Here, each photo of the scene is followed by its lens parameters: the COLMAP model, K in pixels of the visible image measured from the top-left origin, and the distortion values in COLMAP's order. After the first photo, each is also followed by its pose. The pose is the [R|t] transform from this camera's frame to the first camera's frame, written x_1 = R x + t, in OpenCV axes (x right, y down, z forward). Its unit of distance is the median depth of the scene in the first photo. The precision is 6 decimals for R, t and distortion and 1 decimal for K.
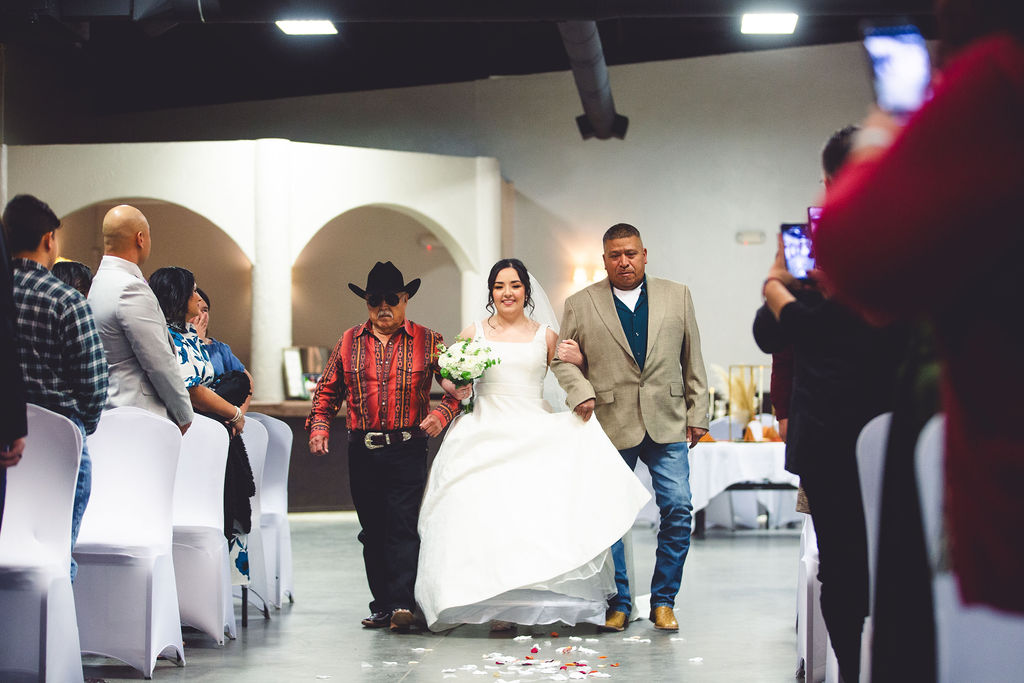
lens RADIAL K [[2695.6, 0, 511.4], [0, 2695.6, 340.2], [0, 0, 1]] dist [-0.001337, 0.000000]
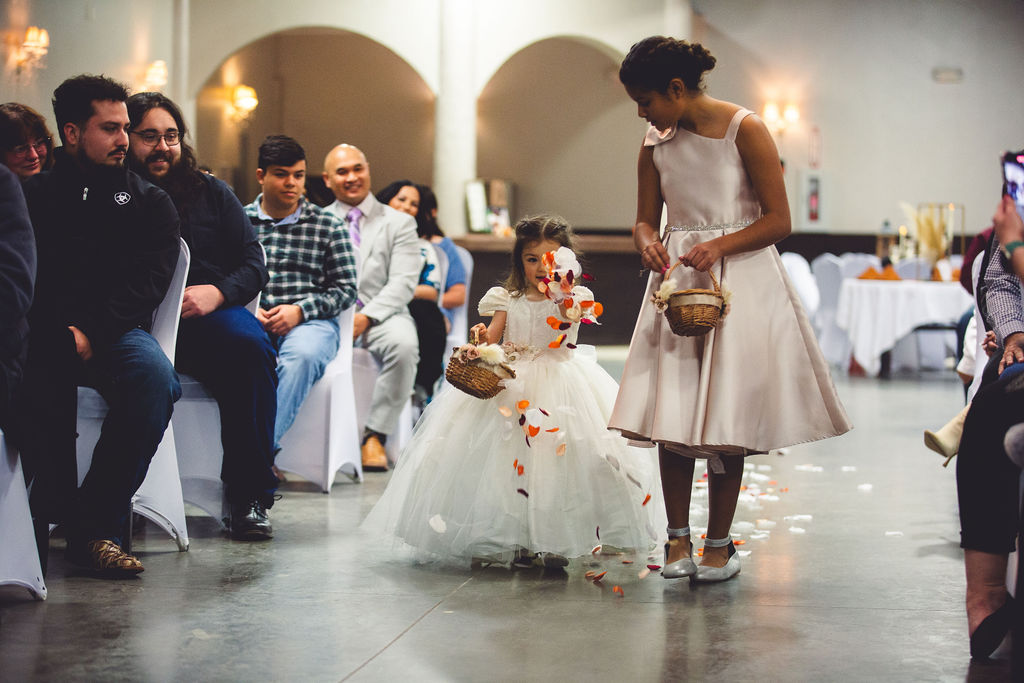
lens RADIAL K [[2780.7, 0, 512.6], [0, 2780.7, 341.9], [0, 0, 1]] dist [-0.128980, 0.000000]
pose [[0.997534, 0.018780, -0.067621, 0.002318], [-0.014804, 0.998159, 0.058822, 0.002083], [0.068601, -0.057676, 0.995976, -0.016197]]
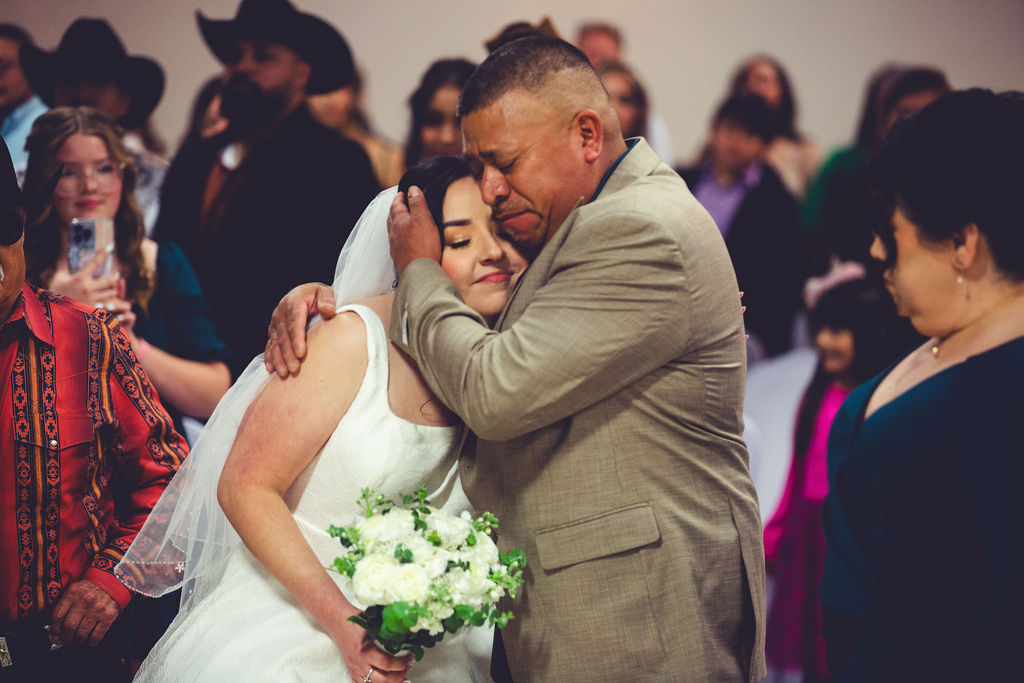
lens RADIAL K [[3978.6, 0, 512.1], [0, 3978.6, 341.5], [0, 0, 1]] dist [0.275975, 0.000000]
pose [[0.992919, -0.086675, 0.081239, -0.025028], [0.083862, 0.995774, 0.037434, -0.021515], [-0.084140, -0.030357, 0.995991, 0.617337]]
